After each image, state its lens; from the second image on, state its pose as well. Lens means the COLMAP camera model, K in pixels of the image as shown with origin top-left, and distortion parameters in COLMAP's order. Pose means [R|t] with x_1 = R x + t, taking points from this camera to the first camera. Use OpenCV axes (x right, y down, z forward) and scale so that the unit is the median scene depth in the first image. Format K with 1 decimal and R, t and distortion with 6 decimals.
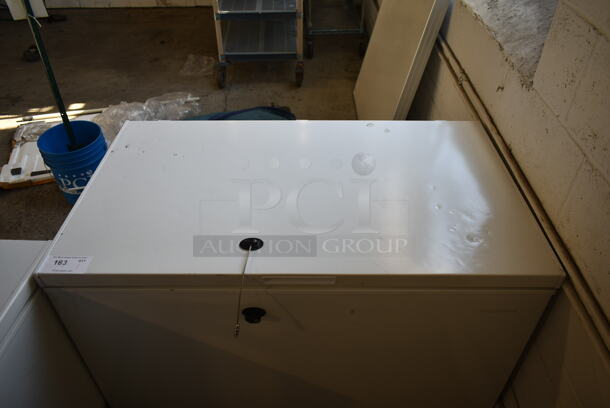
lens RADIAL K [[463.1, 0, 304.9], [0, 463.1, 205.4], [0, 0, 1]] dist [-0.009654, -0.005969]
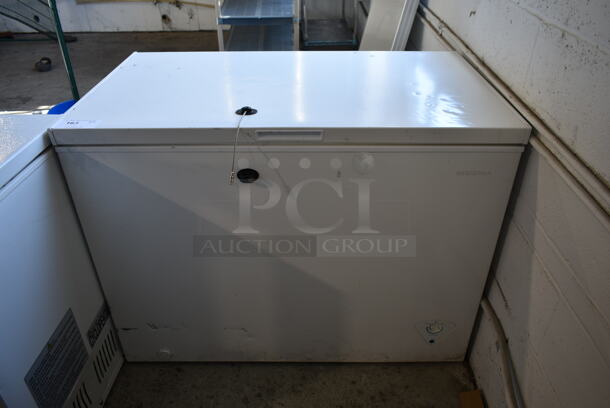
lens RADIAL K [[463.1, 0, 304.8], [0, 463.1, 202.7], [0, 0, 1]] dist [-0.009654, -0.005969]
pose [[0.999993, -0.003687, 0.000787, 0.006974], [0.003751, 0.993846, -0.110704, 0.132778], [-0.000374, 0.110706, 0.993853, -0.021990]]
